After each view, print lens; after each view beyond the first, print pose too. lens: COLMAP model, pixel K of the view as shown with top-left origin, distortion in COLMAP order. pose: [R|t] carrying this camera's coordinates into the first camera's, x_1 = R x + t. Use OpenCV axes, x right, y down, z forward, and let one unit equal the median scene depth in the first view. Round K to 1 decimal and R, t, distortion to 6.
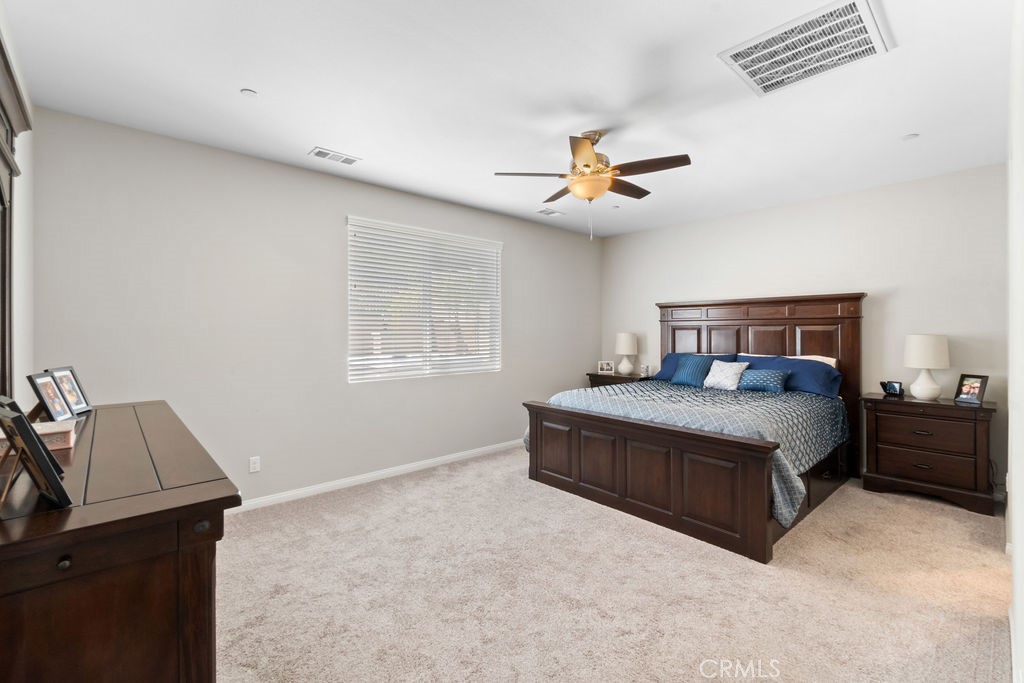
lens RADIAL K [[446.5, 0, 515.6], [0, 446.5, 338.1], [0, 0, 1]] dist [-0.003540, 0.000297]
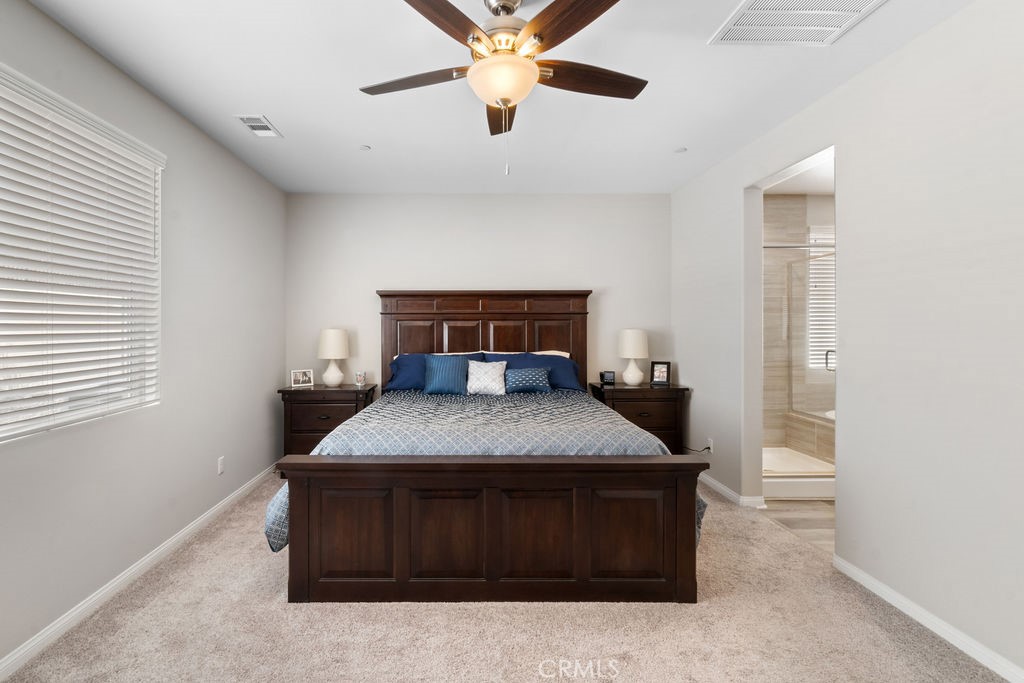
lens RADIAL K [[465.5, 0, 477.9], [0, 465.5, 327.5], [0, 0, 1]] dist [-0.007984, 0.000922]
pose [[0.664237, -0.003116, 0.747515, -0.222603], [0.013293, 0.999882, -0.007644, -0.006969], [-0.747403, 0.015014, 0.664201, 0.437148]]
